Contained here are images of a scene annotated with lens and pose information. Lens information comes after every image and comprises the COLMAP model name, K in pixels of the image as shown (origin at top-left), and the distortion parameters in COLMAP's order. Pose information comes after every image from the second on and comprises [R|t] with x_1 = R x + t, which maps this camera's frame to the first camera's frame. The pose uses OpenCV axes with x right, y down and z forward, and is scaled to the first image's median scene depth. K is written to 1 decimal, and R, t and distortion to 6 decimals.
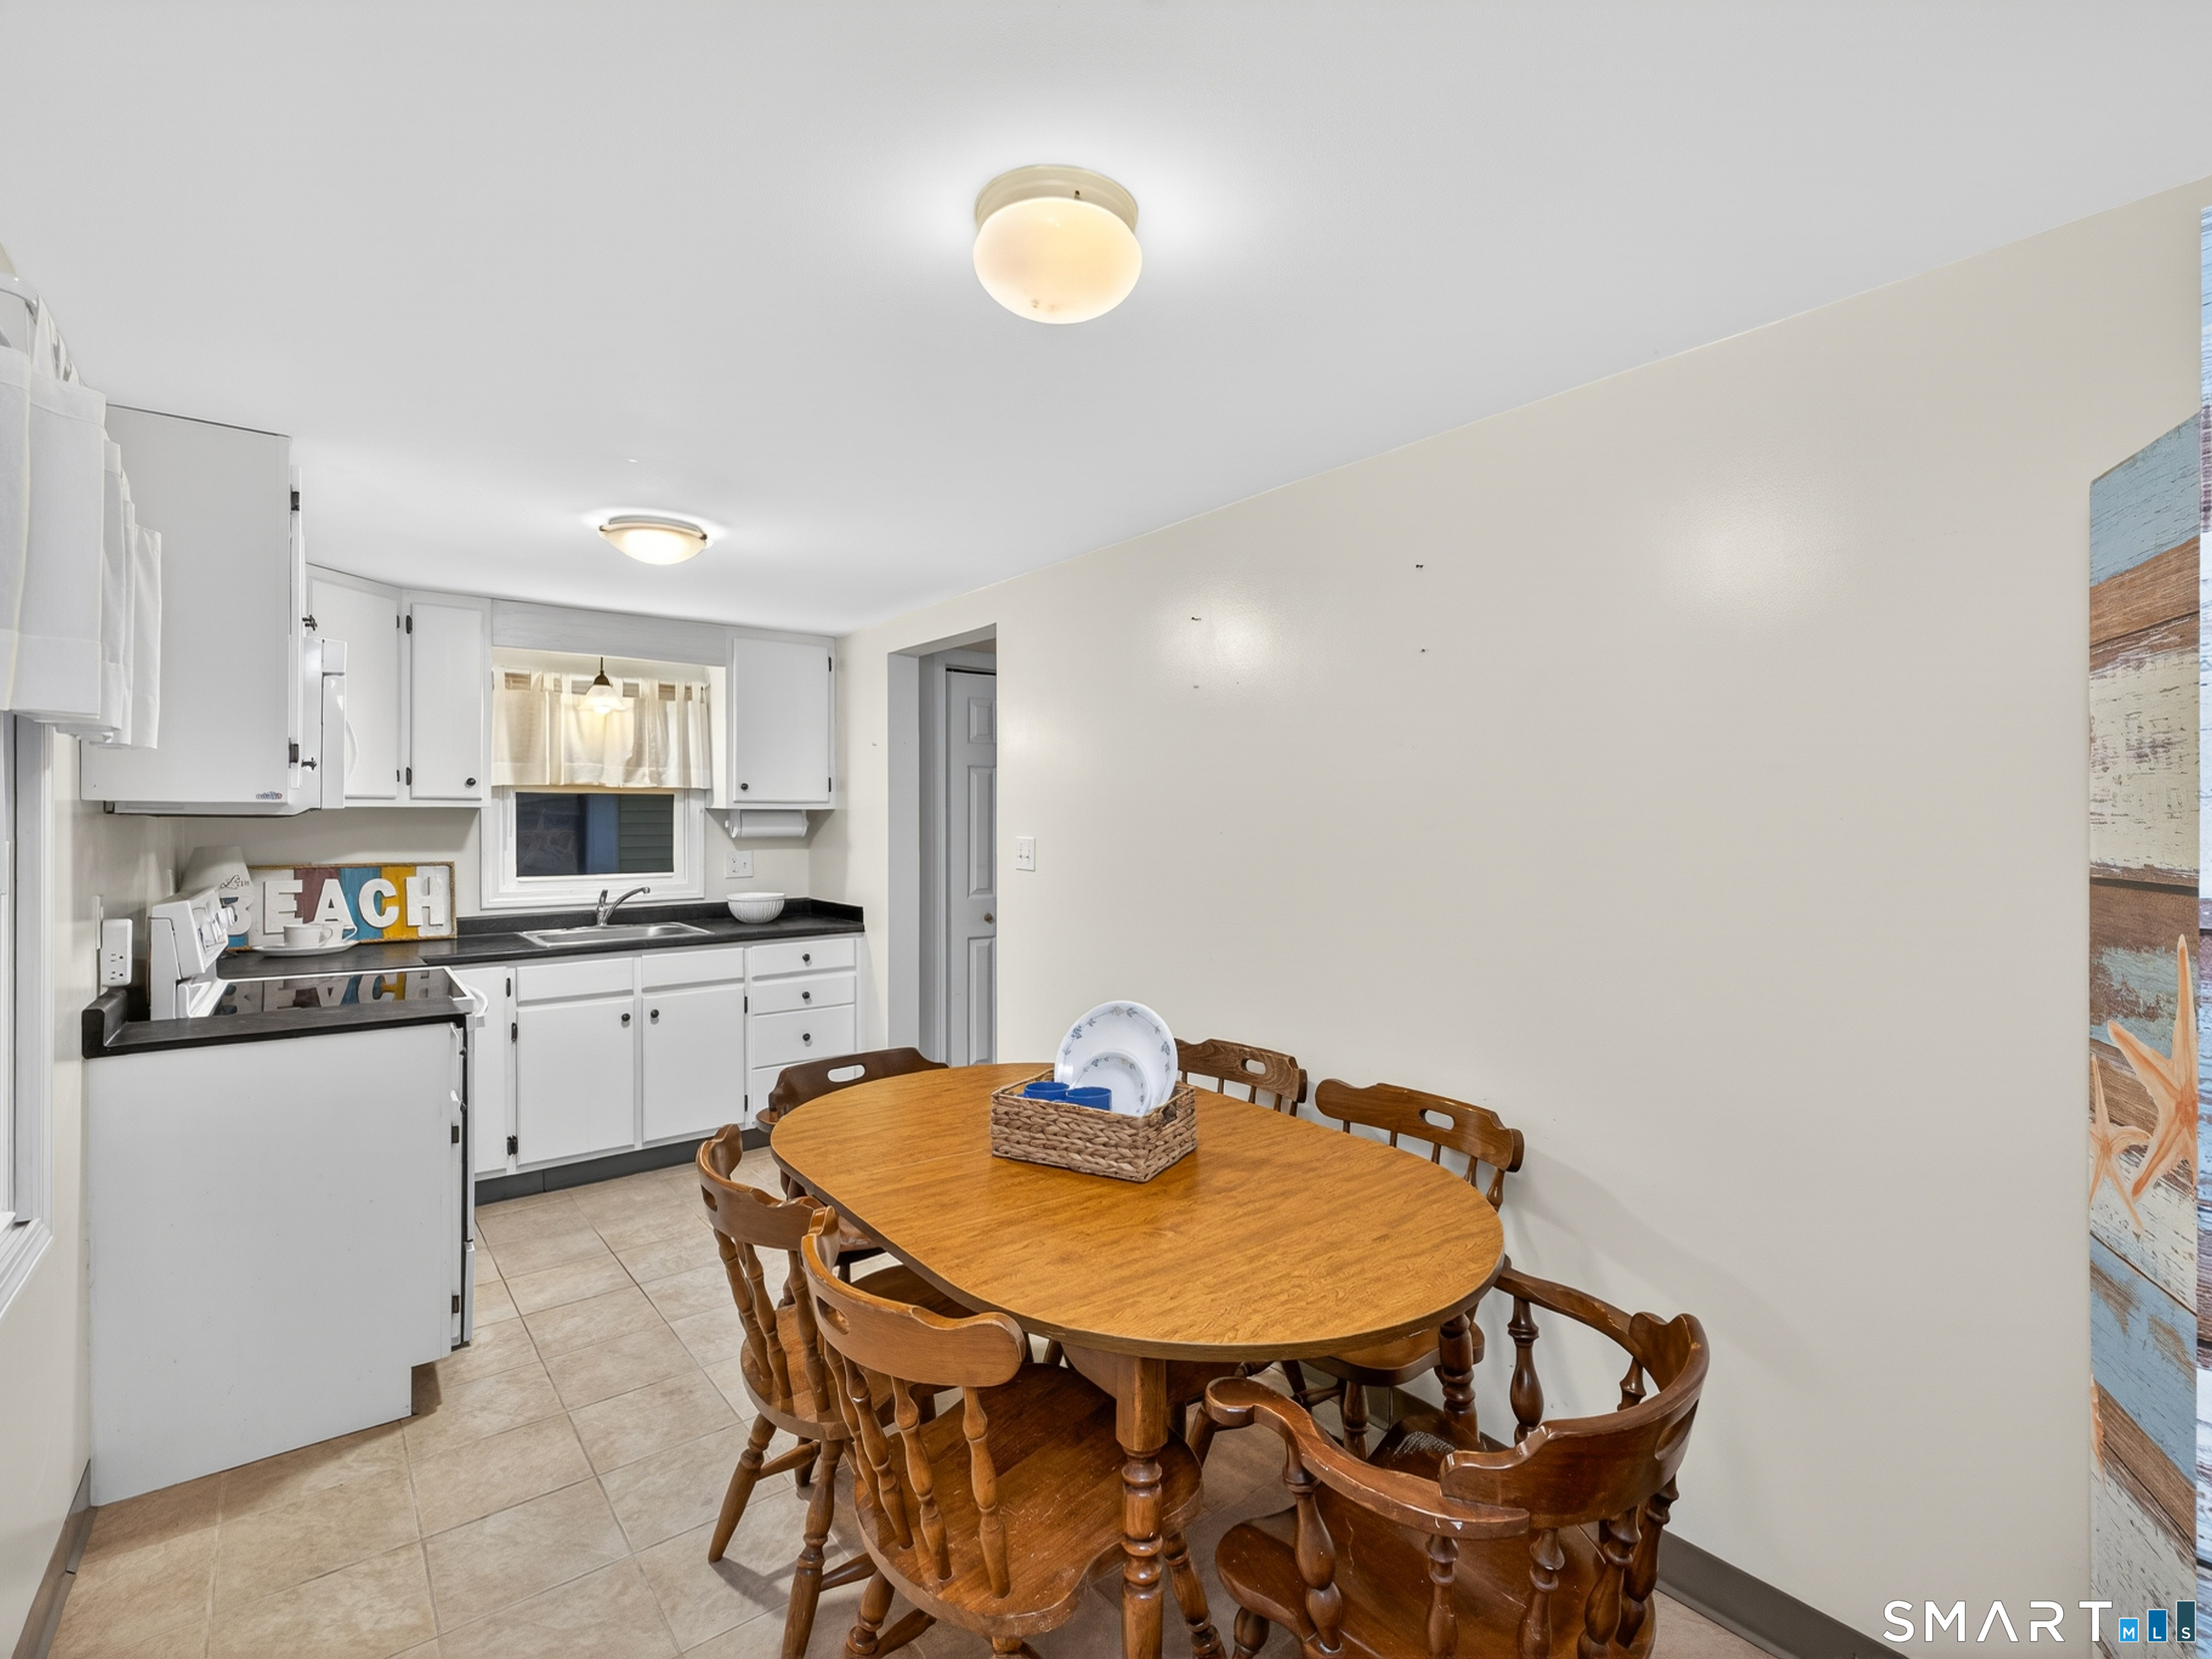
lens RADIAL K [[1046.0, 0, 1109.9], [0, 1046.0, 813.3], [0, 0, 1]] dist [0.016677, 0.000415]
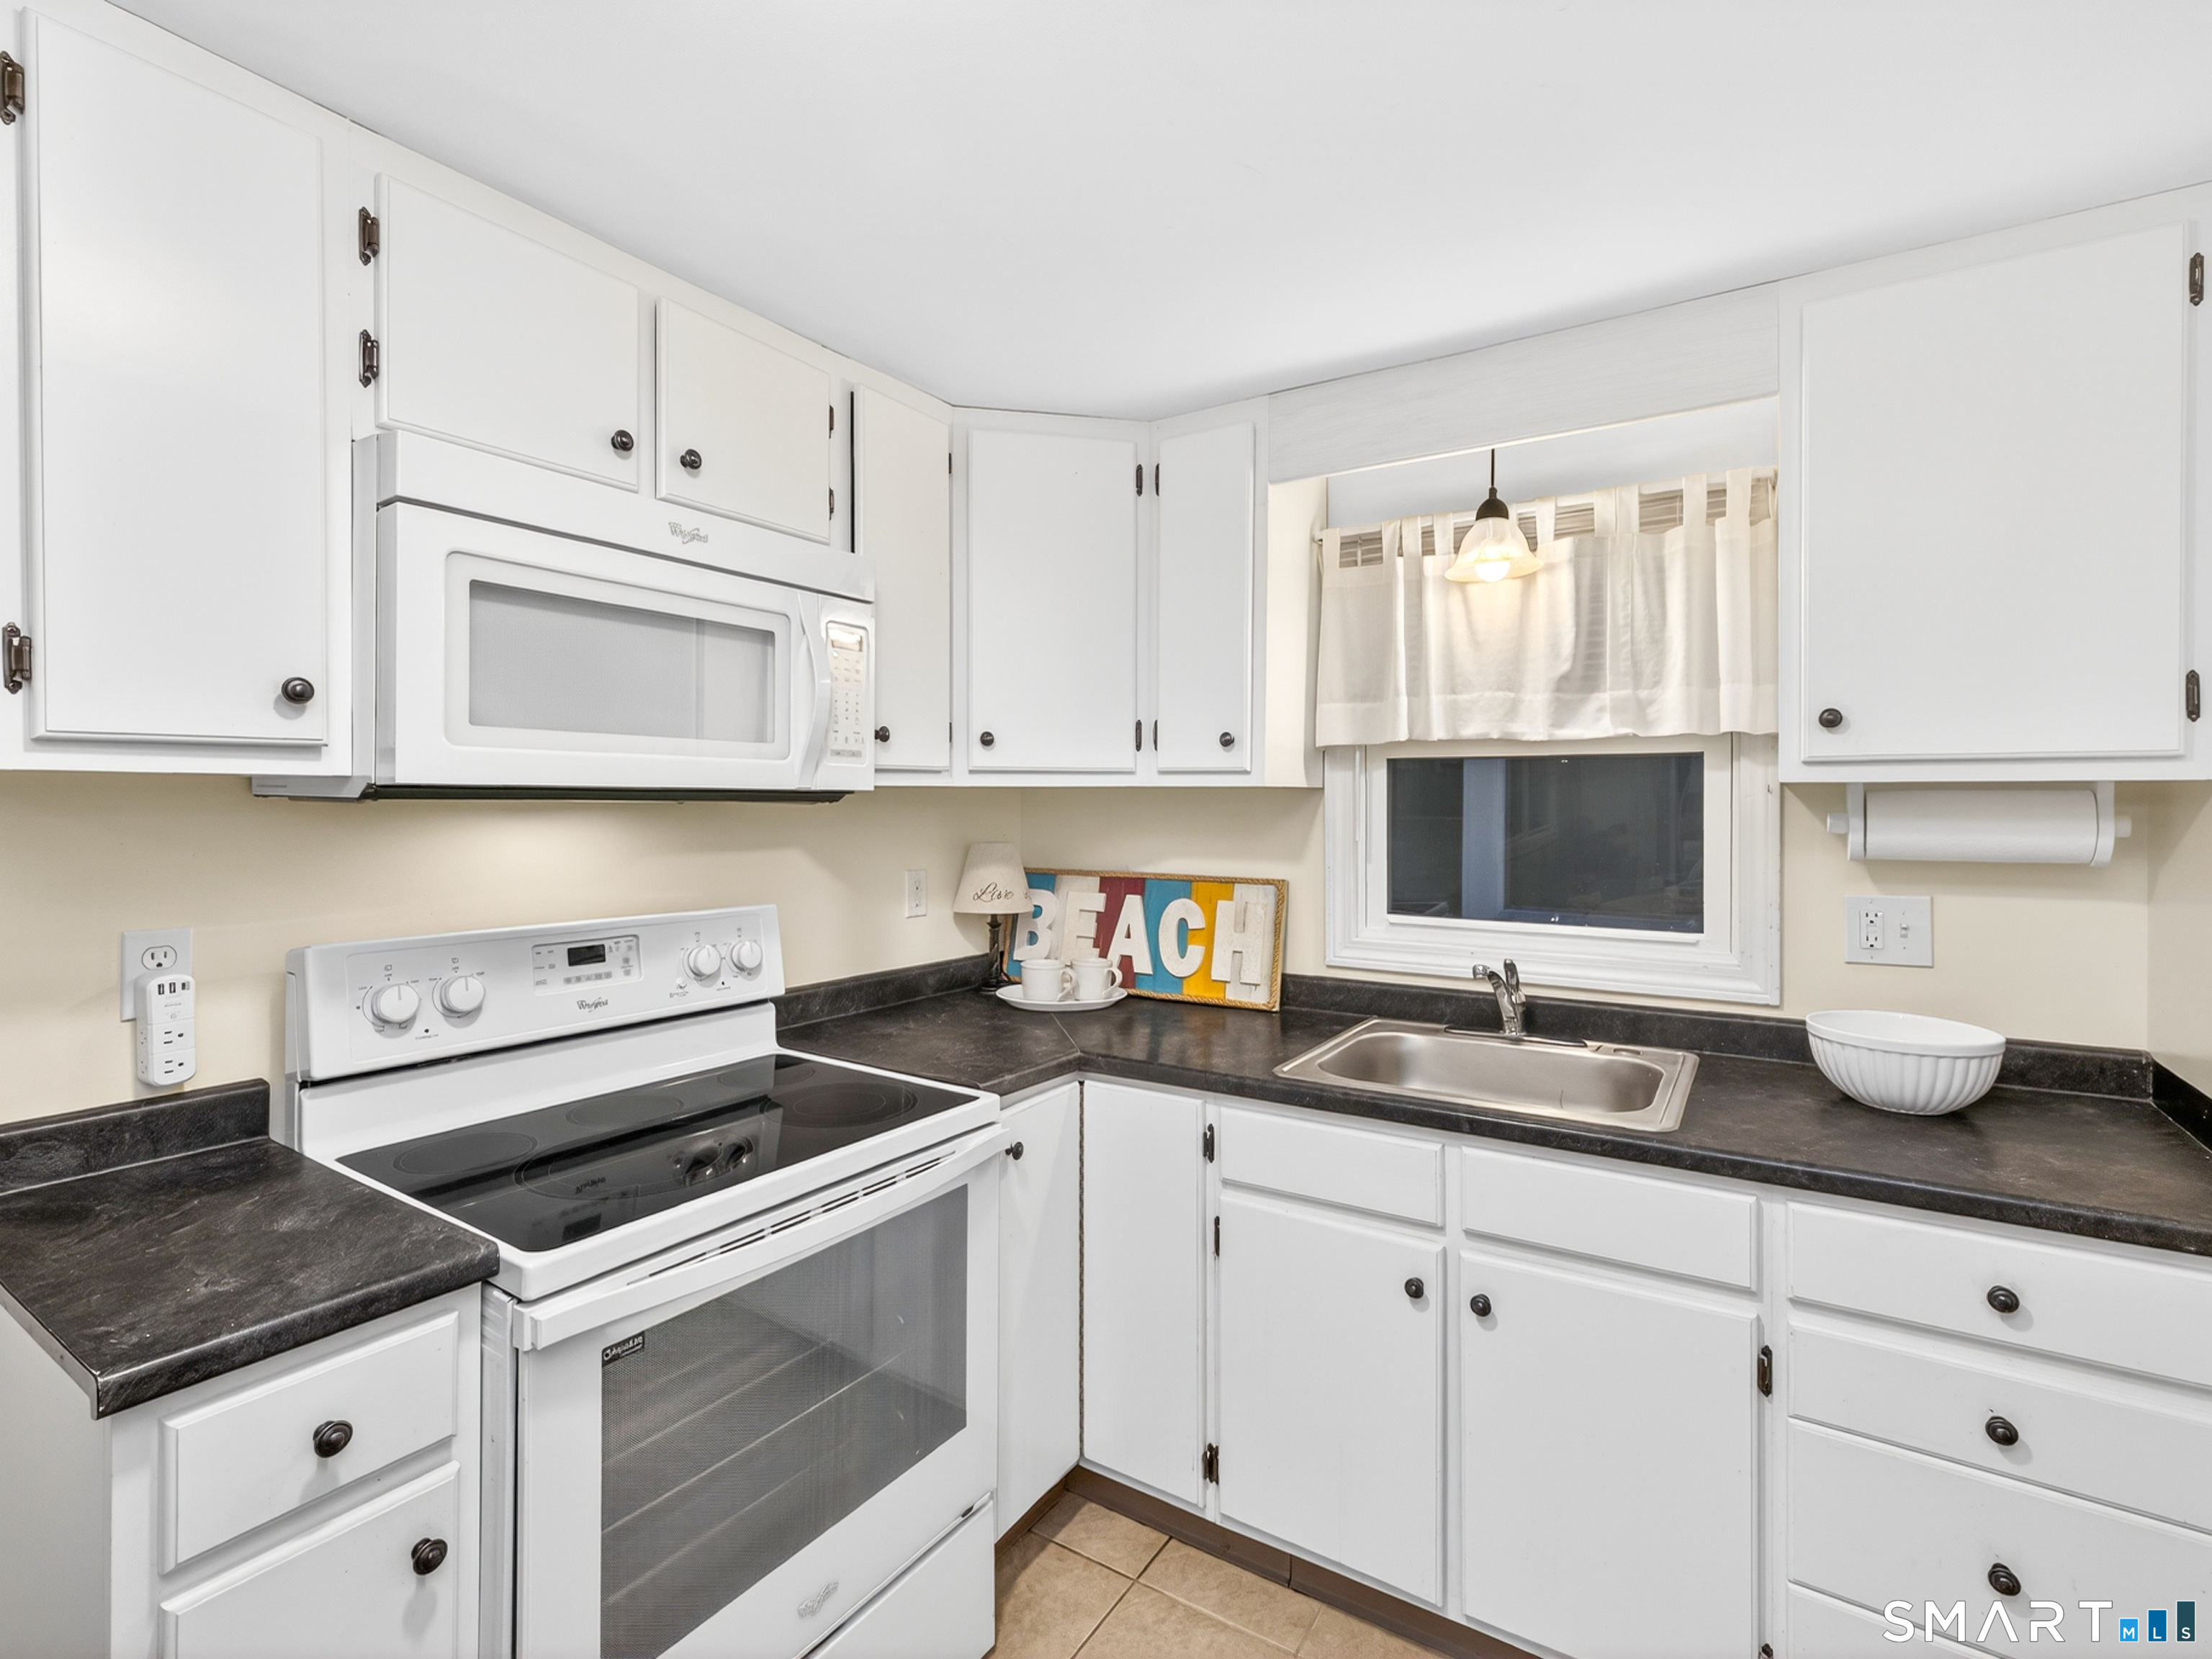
lens RADIAL K [[1046.0, 0, 1109.9], [0, 1046.0, 813.3], [0, 0, 1]] dist [0.016677, 0.000415]
pose [[0.353181, 0.008975, -0.935512, -0.109249], [-0.000593, 0.999956, 0.009369, 0.003535], [0.935555, -0.002754, 0.353171, 0.690063]]
